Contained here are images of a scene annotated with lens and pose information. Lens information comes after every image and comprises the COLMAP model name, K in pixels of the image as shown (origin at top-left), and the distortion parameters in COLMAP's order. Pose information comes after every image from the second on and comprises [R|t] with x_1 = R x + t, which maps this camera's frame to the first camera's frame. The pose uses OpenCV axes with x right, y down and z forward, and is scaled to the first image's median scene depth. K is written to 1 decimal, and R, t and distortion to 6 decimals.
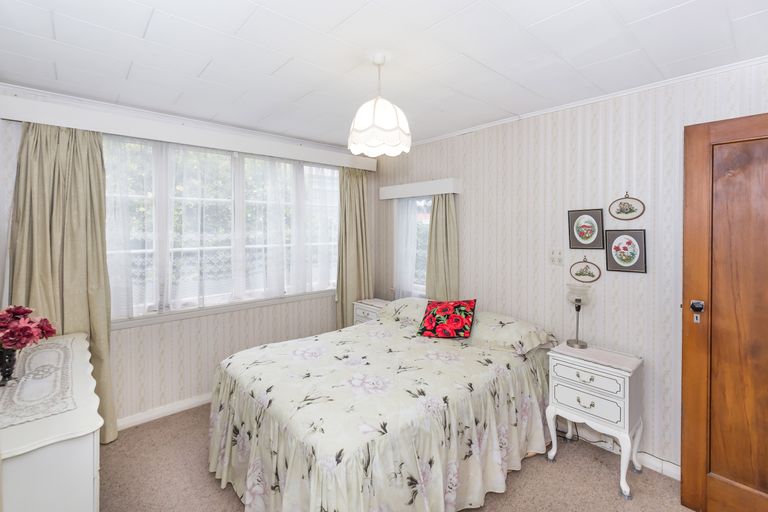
lens RADIAL K [[353.3, 0, 385.3], [0, 353.3, 229.9], [0, 0, 1]] dist [0.000235, 0.000008]
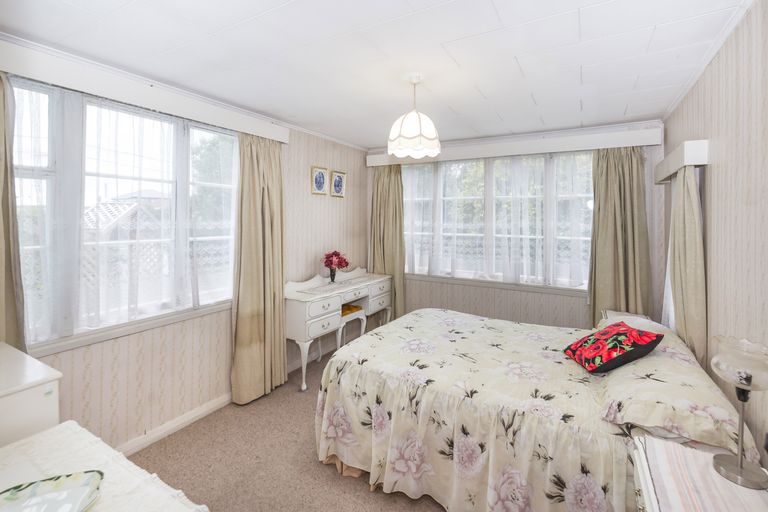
lens RADIAL K [[347.1, 0, 386.2], [0, 347.1, 215.1], [0, 0, 1]] dist [-0.000160, -0.000045]
pose [[0.308302, -0.007605, -0.951258, 0.783867], [-0.018015, 0.999742, -0.013831, 0.003345], [0.951118, 0.021401, 0.308085, 0.389863]]
